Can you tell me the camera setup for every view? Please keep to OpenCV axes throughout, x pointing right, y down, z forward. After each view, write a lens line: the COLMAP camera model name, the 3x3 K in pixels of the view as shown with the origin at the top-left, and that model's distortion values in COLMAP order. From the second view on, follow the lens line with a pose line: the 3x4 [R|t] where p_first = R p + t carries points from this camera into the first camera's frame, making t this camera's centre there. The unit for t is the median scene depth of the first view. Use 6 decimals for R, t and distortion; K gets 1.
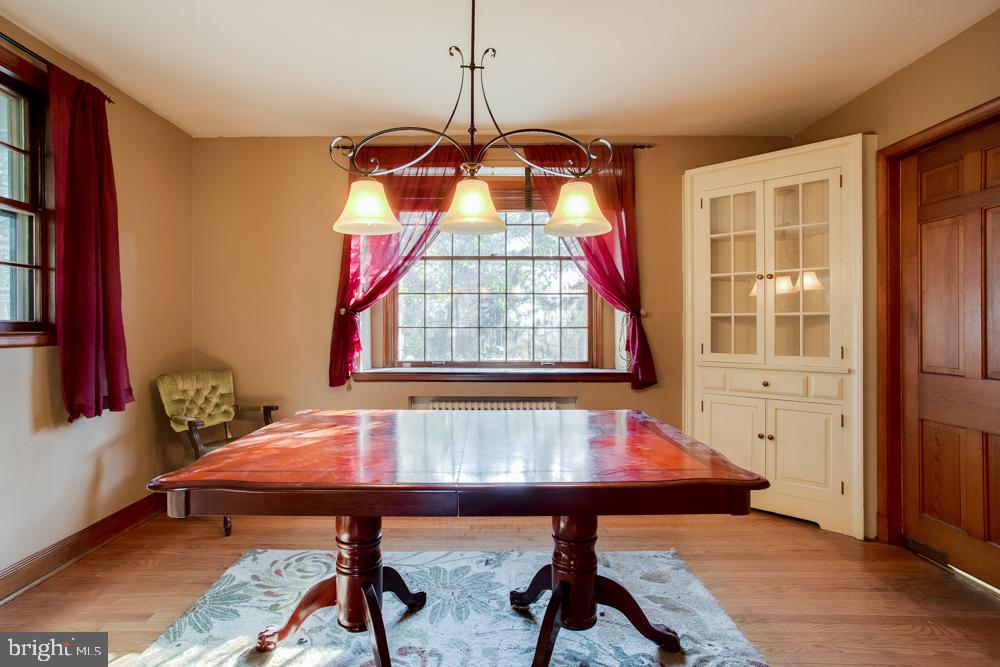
lens RADIAL K [[533.0, 0, 505.3], [0, 533.0, 326.3], [0, 0, 1]] dist [-0.067506, 0.055200]
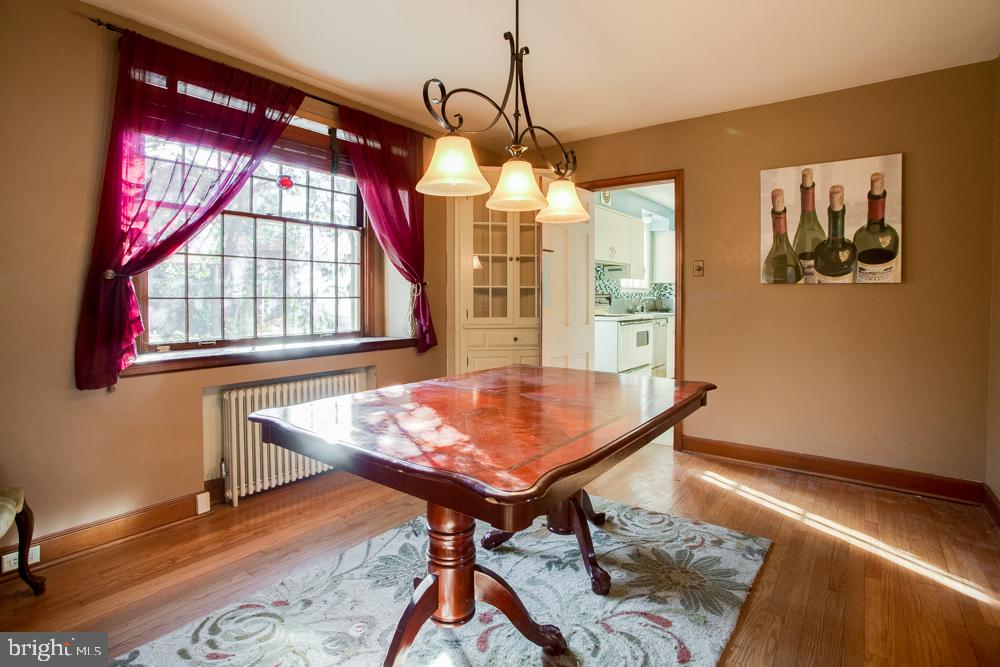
lens RADIAL K [[510.7, 0, 517.0], [0, 510.7, 301.9], [0, 0, 1]] dist [-0.045301, 0.019304]
pose [[0.584466, -0.010961, 0.811344, -0.505627], [-0.000269, 0.999906, 0.013703, -0.002629], [-0.811418, -0.008227, 0.584408, 0.208575]]
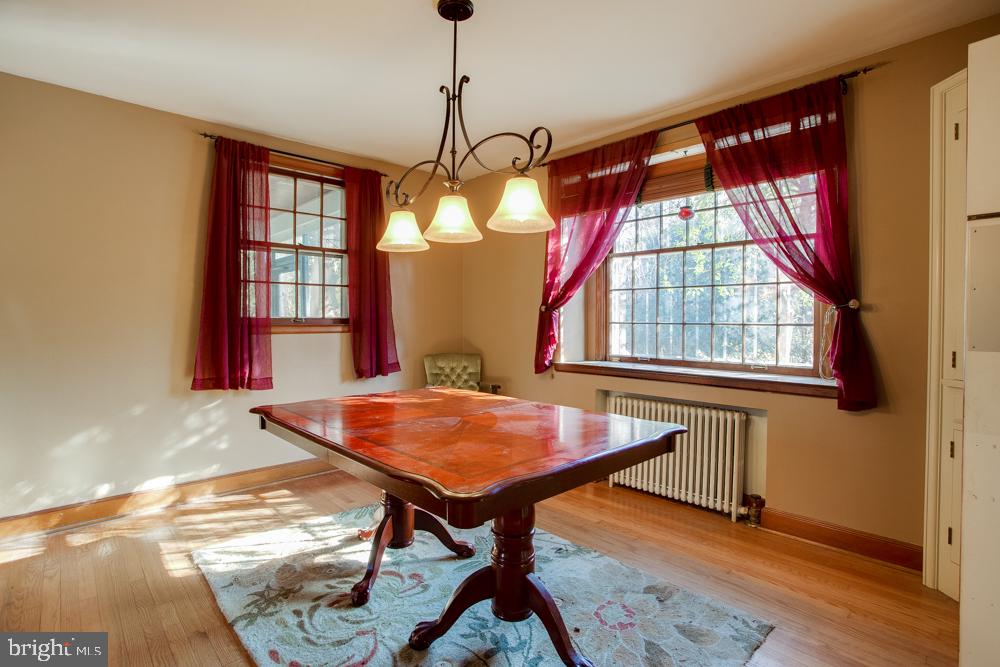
lens RADIAL K [[533.0, 0, 505.3], [0, 533.0, 326.3], [0, 0, 1]] dist [-0.067506, 0.055200]
pose [[0.657282, 0.010674, -0.753569, 0.485015], [-0.004319, 0.999937, 0.010396, -0.001774], [0.753632, -0.003578, 0.657287, 0.175022]]
